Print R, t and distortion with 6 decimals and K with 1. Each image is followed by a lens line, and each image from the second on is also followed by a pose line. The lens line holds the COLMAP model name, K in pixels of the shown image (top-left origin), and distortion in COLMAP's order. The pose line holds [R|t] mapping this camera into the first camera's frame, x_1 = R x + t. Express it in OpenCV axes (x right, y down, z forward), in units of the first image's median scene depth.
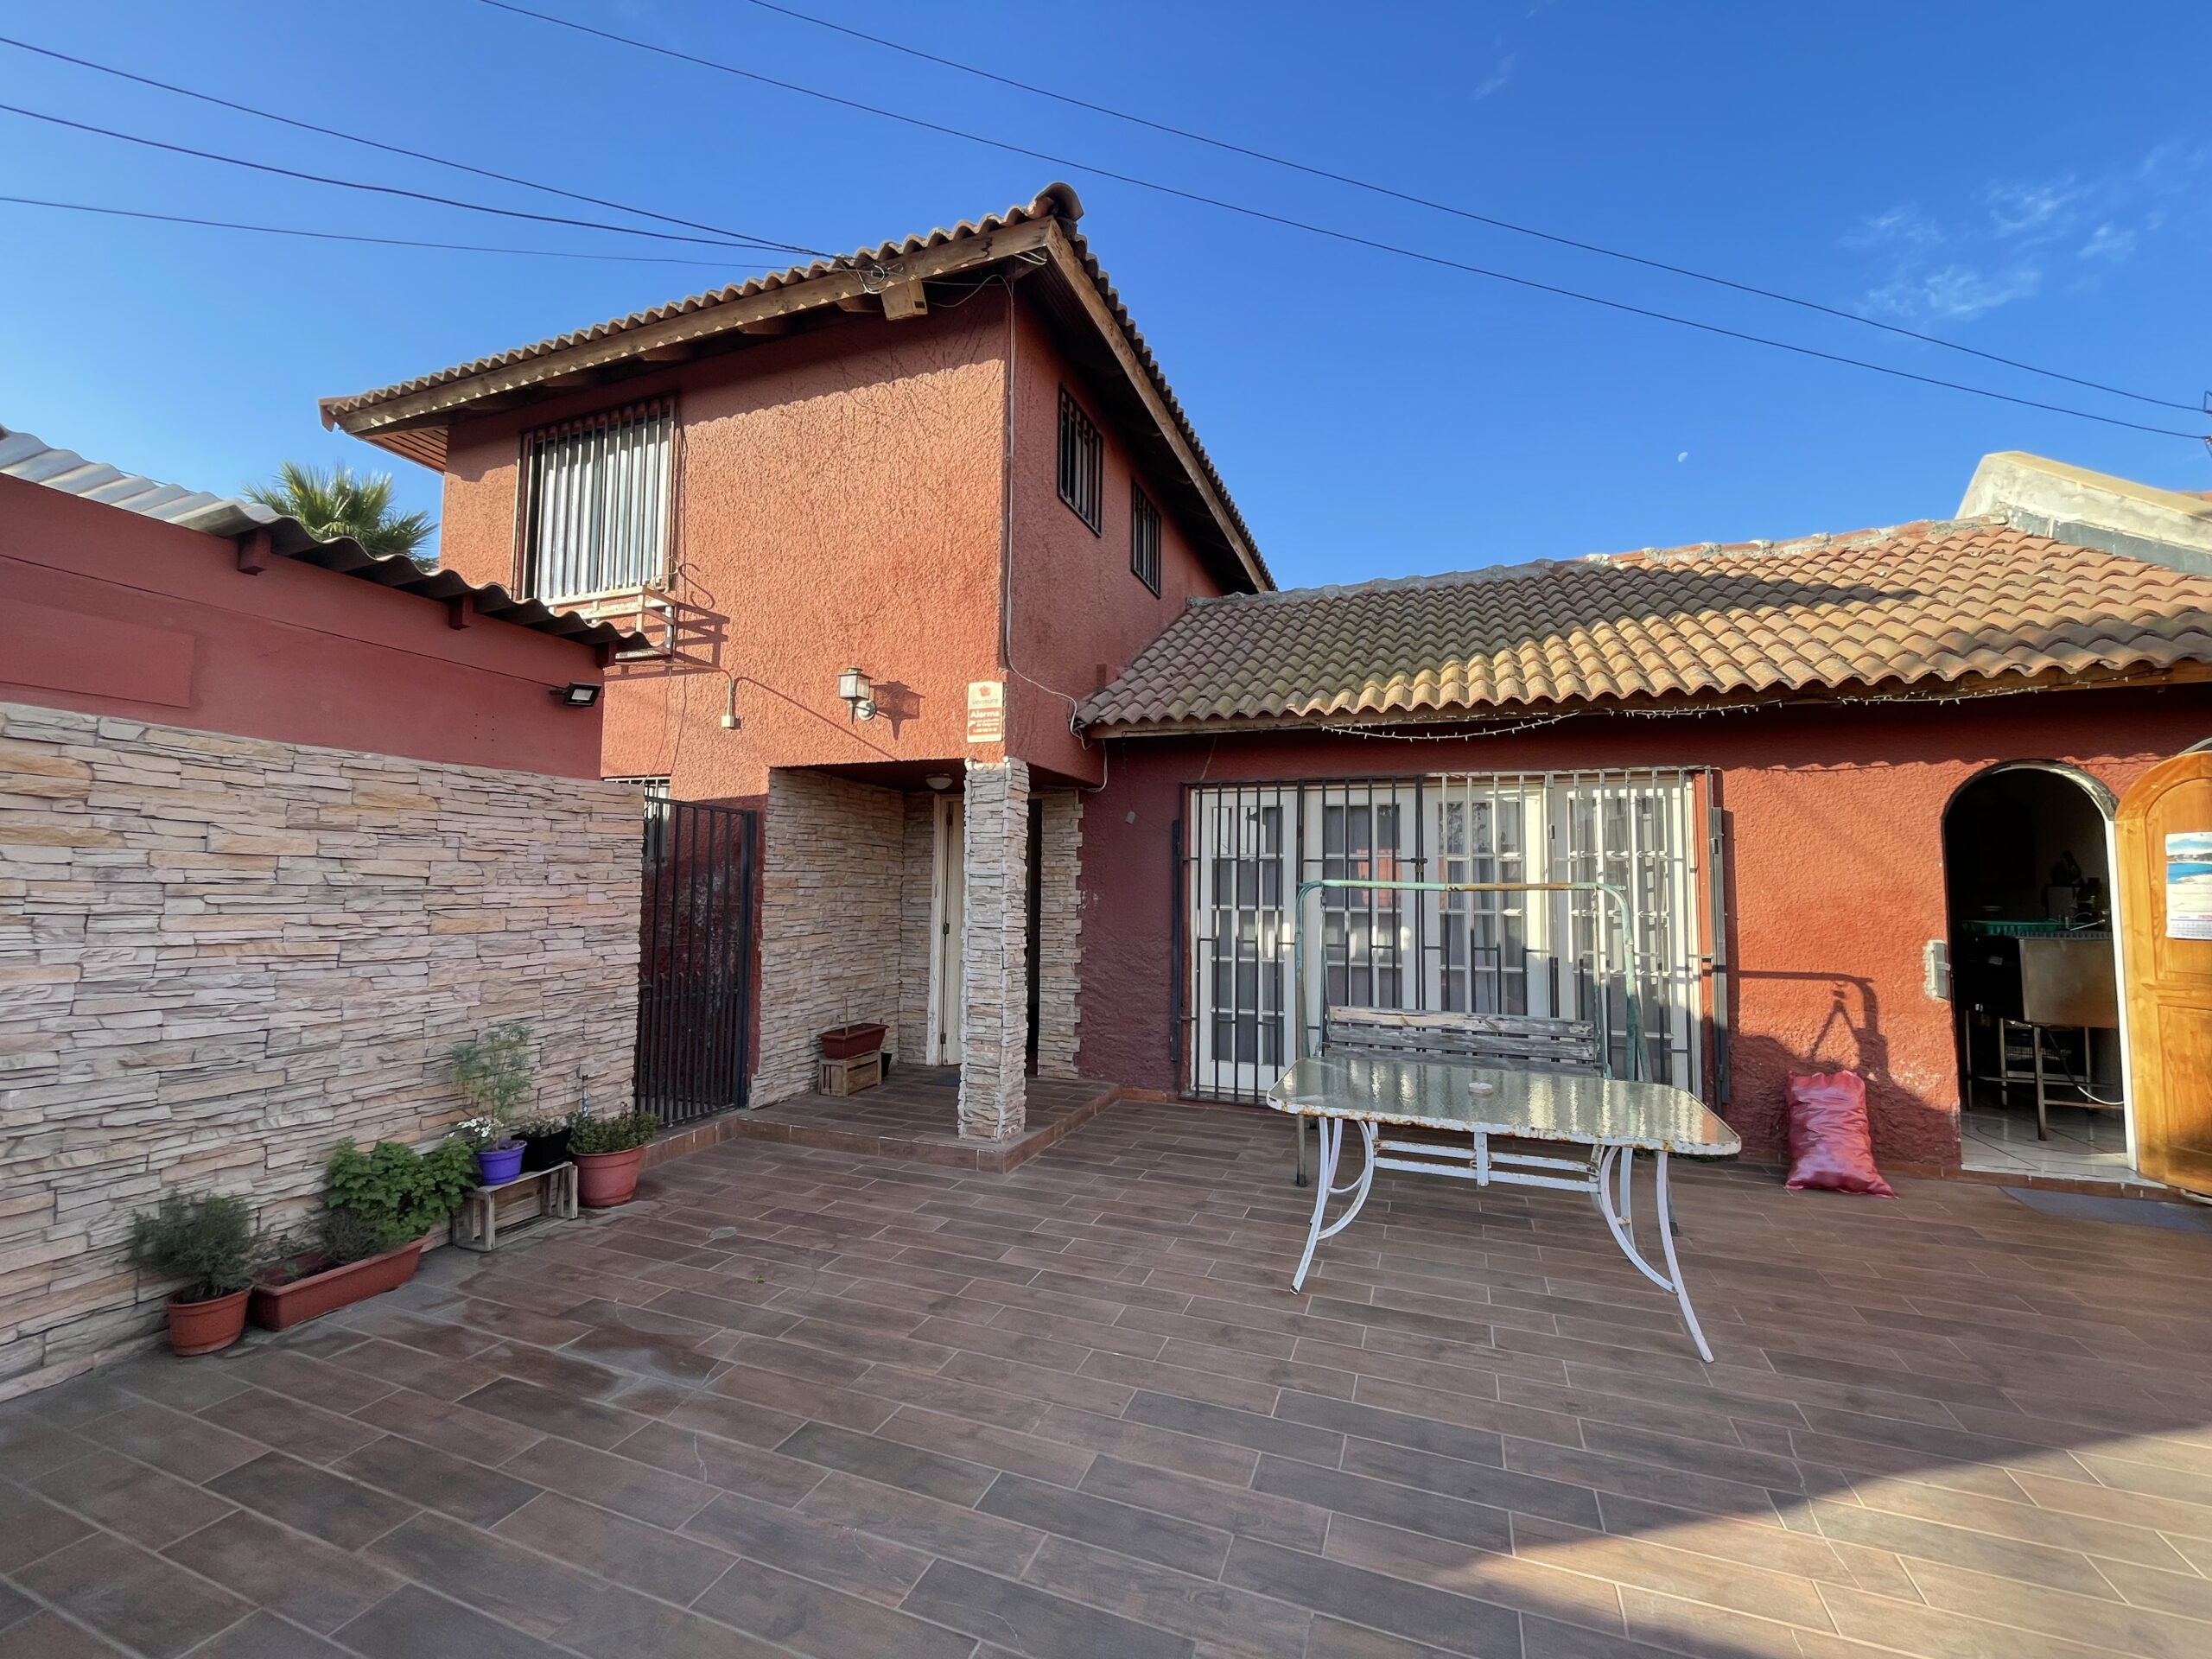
lens RADIAL K [[897.2, 0, 1106.0], [0, 897.2, 833.4], [0, 0, 1]] dist [-0.001074, -0.000385]
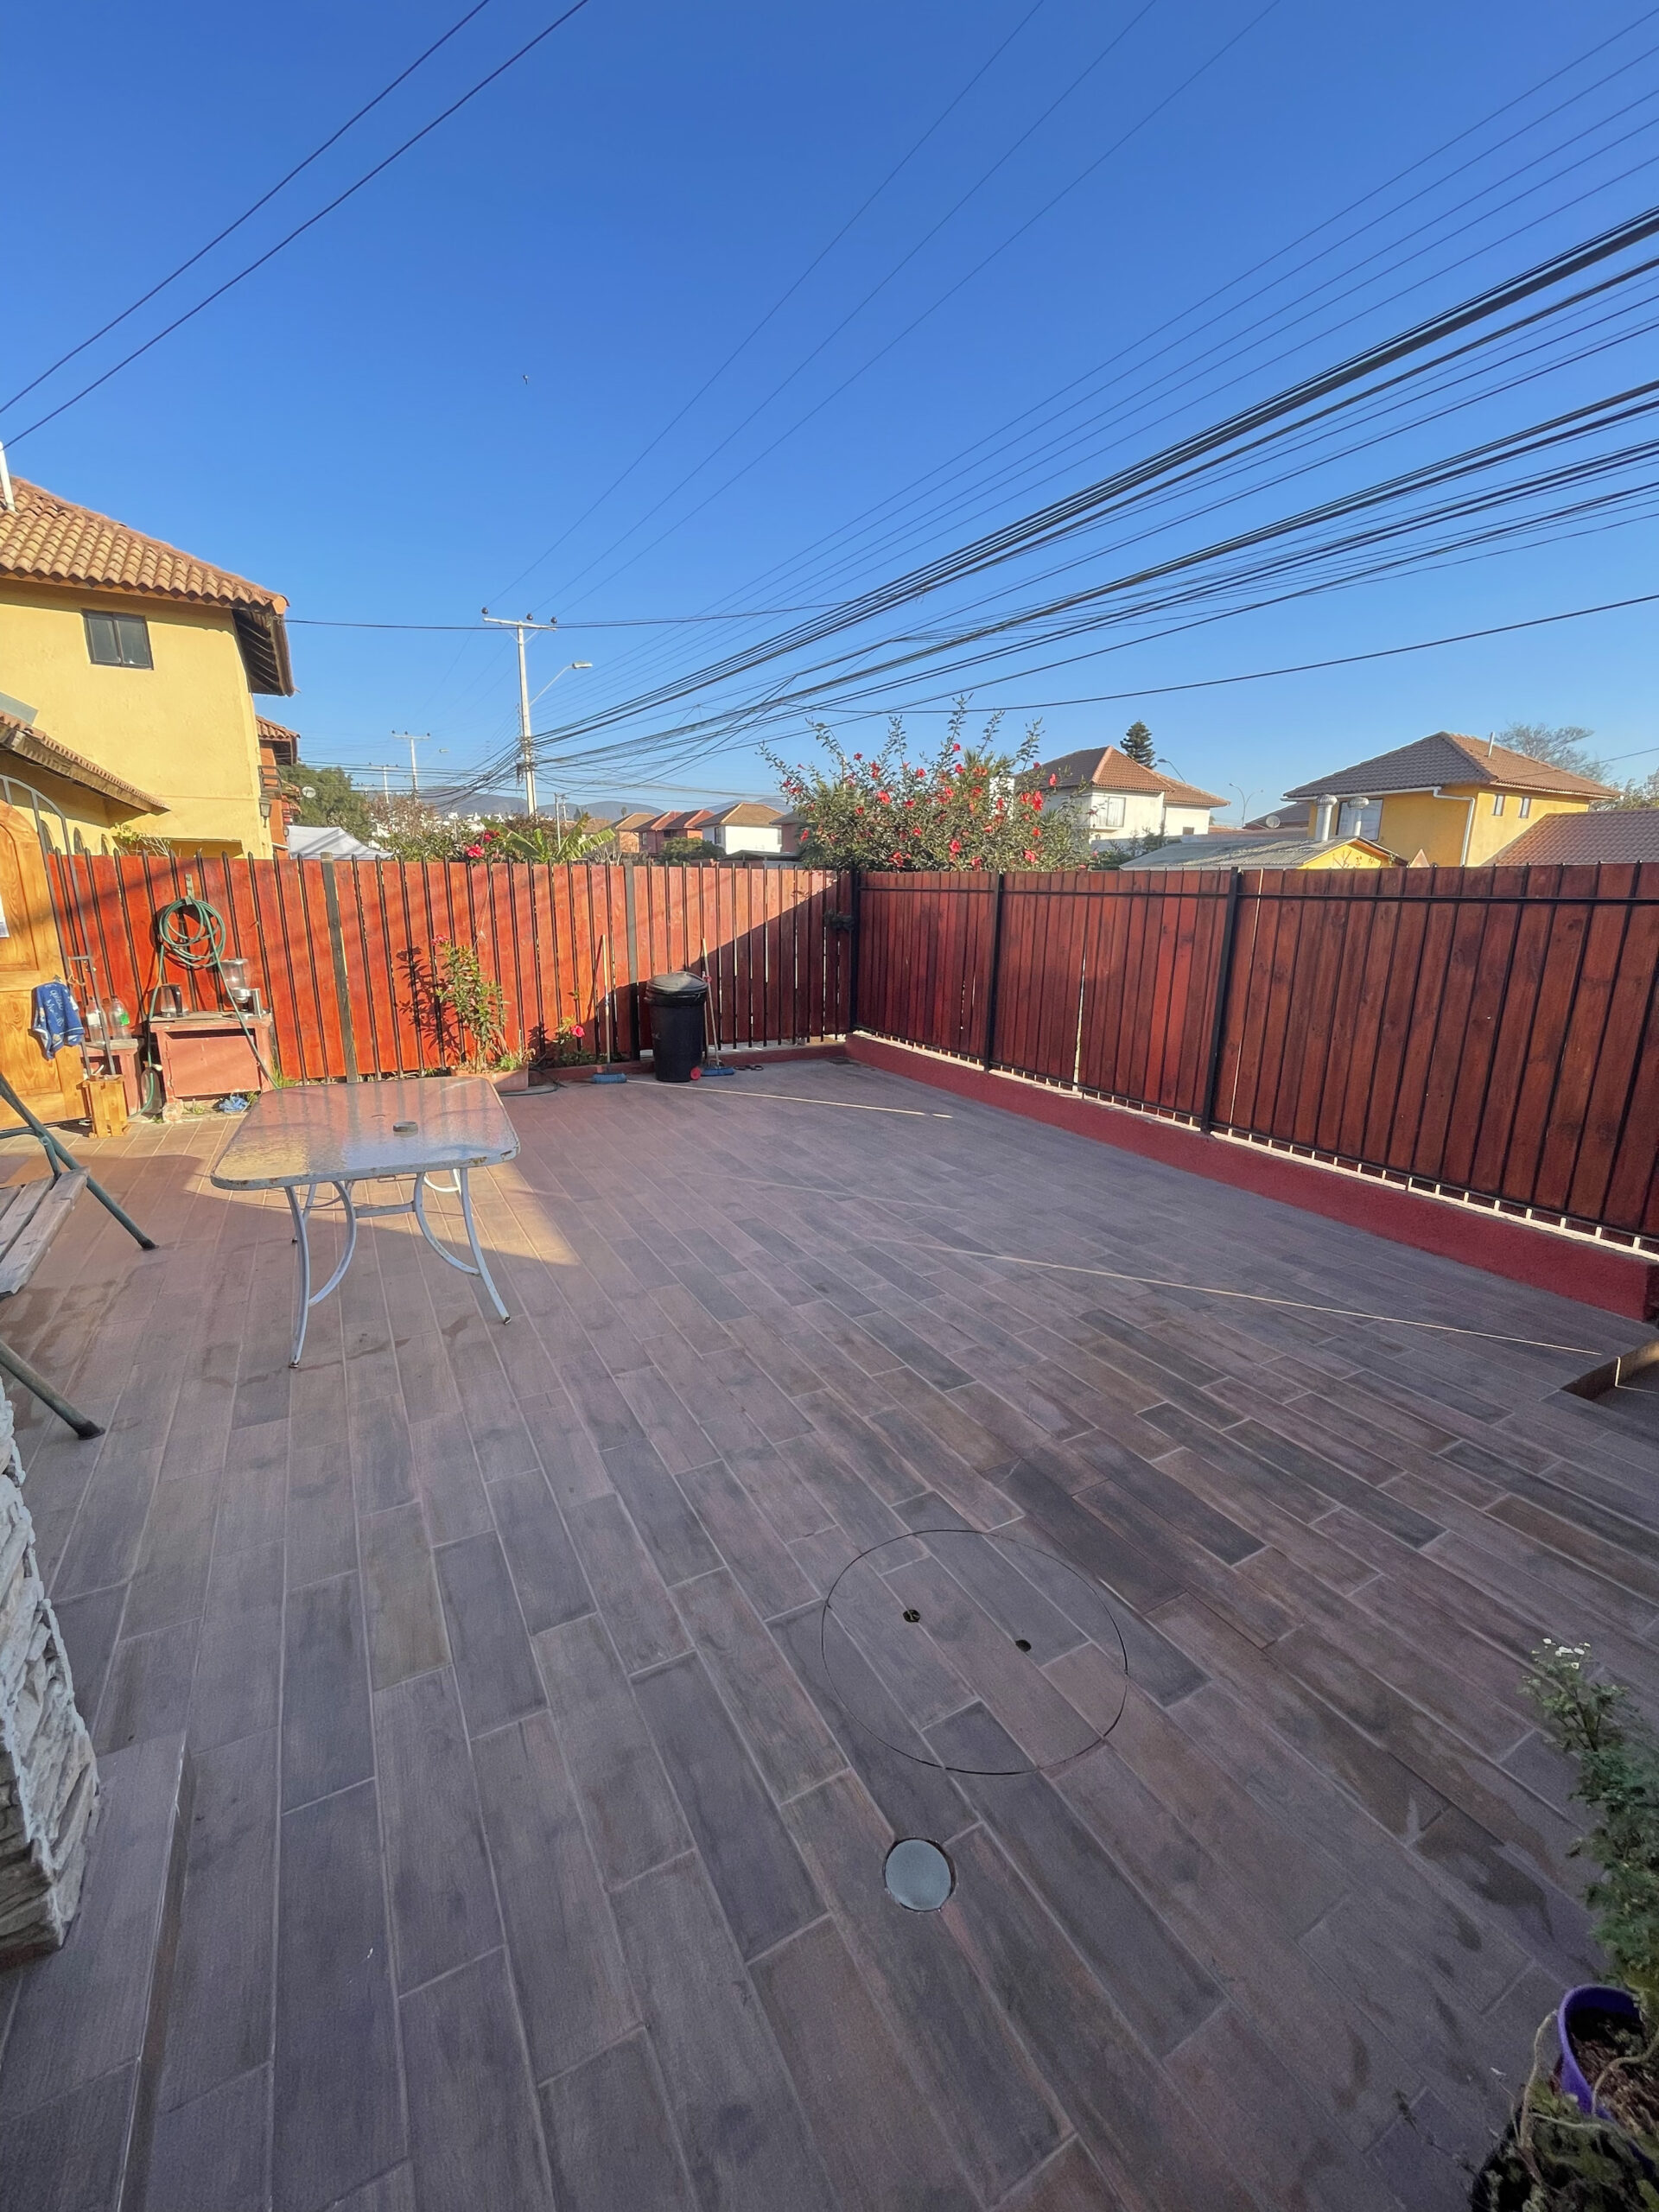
lens RADIAL K [[897.2, 0, 829.4], [0, 897.2, 1108.1], [0, 0, 1]] dist [-0.001074, -0.000385]
pose [[-0.772975, -0.170845, 0.611000, -0.754626], [-0.066382, 0.979553, 0.189918, 0.045682], [-0.630954, 0.106243, -0.768511, 1.687216]]
